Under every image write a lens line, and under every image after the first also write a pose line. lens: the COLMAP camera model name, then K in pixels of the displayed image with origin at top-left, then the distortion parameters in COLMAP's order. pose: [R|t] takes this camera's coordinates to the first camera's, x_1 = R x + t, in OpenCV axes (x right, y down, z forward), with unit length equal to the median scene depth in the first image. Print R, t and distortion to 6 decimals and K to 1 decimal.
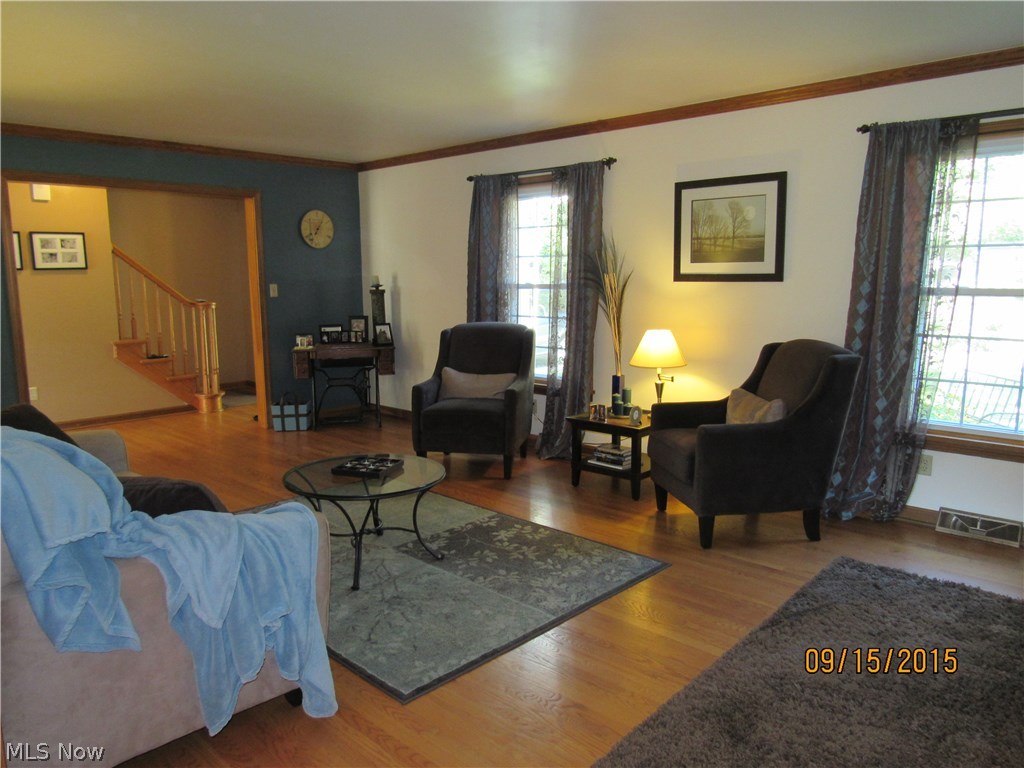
lens RADIAL K [[724.4, 0, 512.0], [0, 724.4, 384.0], [0, 0, 1]] dist [0.002074, 0.003486]
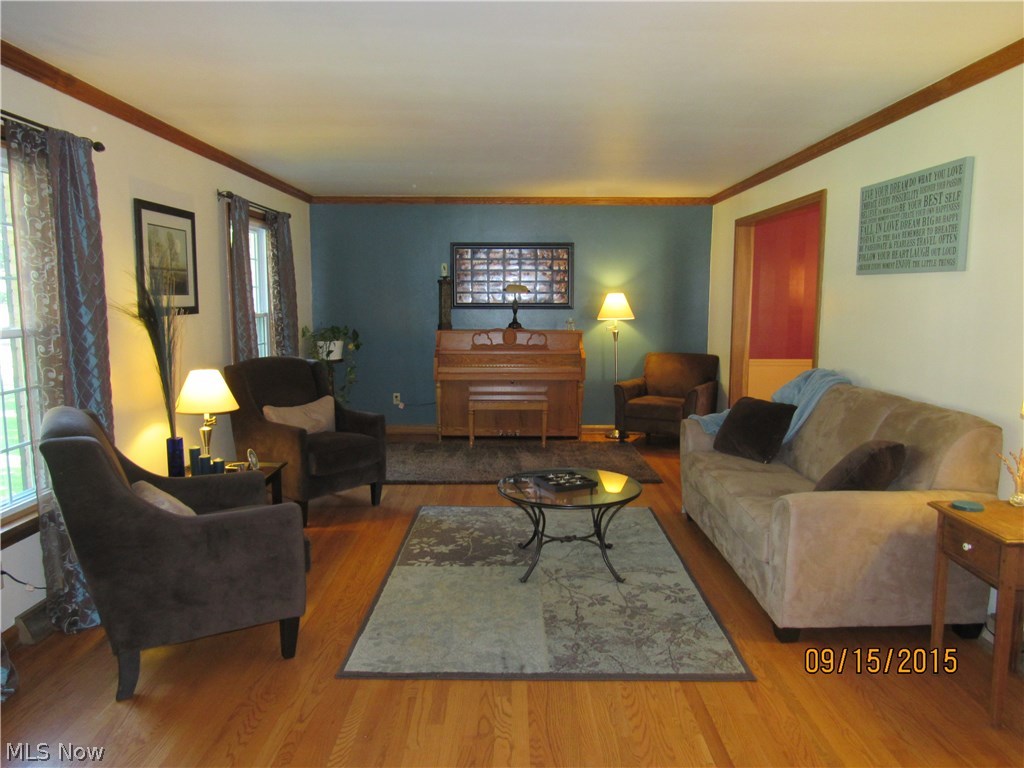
lens RADIAL K [[724.4, 0, 512.0], [0, 724.4, 384.0], [0, 0, 1]] dist [0.002074, 0.003486]
pose [[-0.673091, -0.087464, 0.734369, -0.852069], [0.112559, 0.969299, 0.218610, -0.253989], [-0.730944, 0.229804, -0.642582, 1.567721]]
